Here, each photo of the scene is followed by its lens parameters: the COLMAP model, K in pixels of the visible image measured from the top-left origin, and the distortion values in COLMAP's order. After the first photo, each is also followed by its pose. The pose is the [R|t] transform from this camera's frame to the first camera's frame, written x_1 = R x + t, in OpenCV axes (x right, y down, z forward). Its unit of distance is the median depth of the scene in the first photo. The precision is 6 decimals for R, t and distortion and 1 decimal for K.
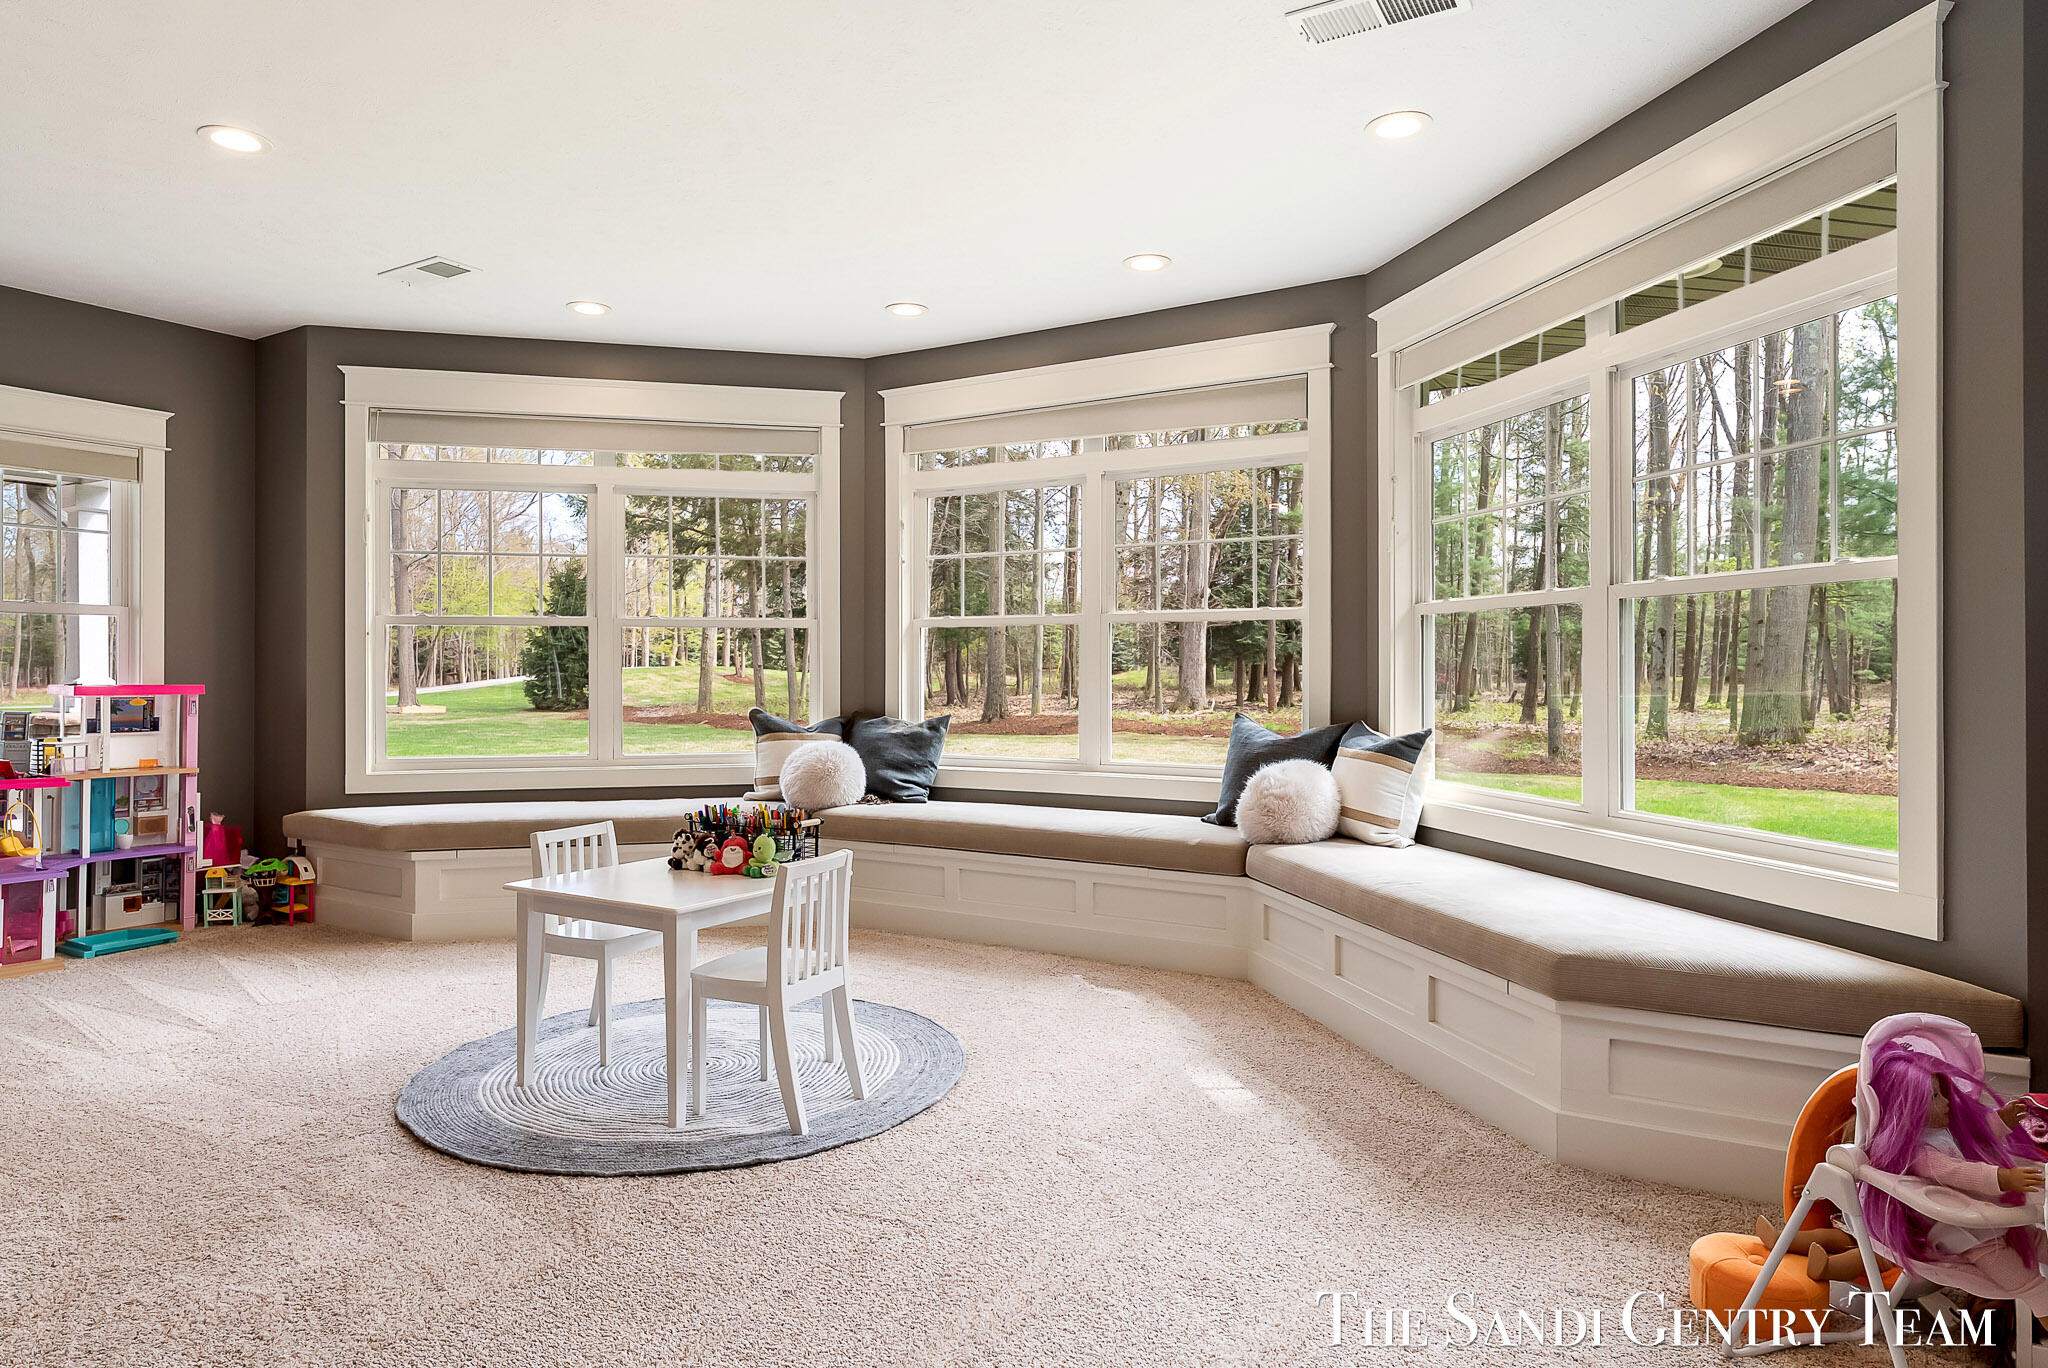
lens RADIAL K [[1211.6, 0, 1017.1], [0, 1211.6, 672.1], [0, 0, 1]] dist [0.001757, 0.000870]
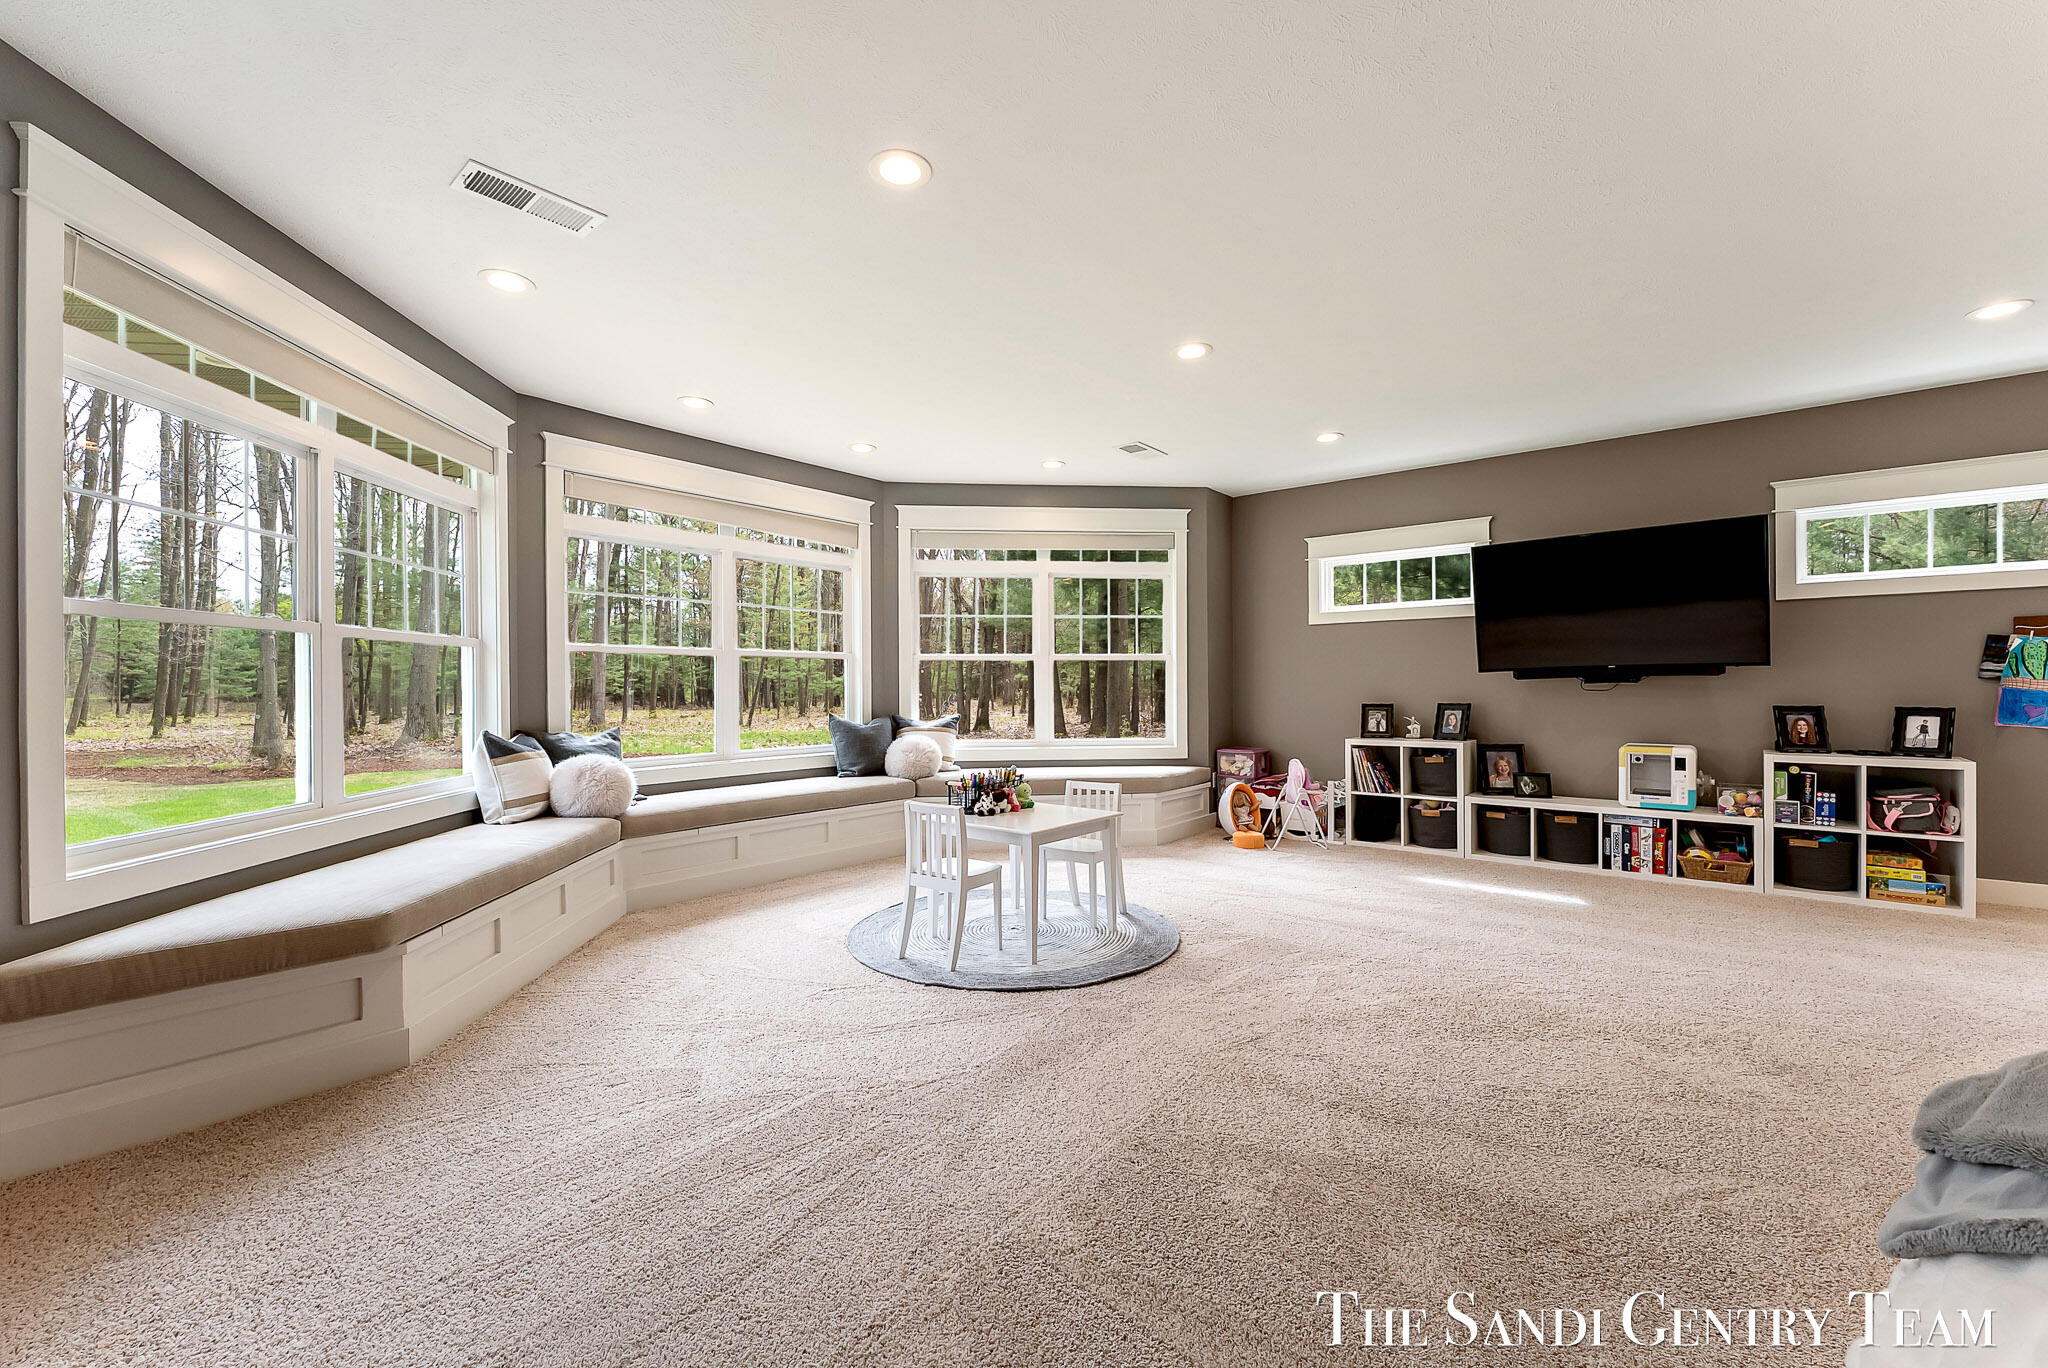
lens RADIAL K [[832.8, 0, 1017.5], [0, 832.8, 687.7], [0, 0, 1]] dist [-0.000444, -0.000098]
pose [[0.159336, -0.002280, 0.987222, -0.900586], [0.006870, 0.999976, 0.001200, -0.001728], [-0.987201, 0.006591, 0.159348, 0.537134]]
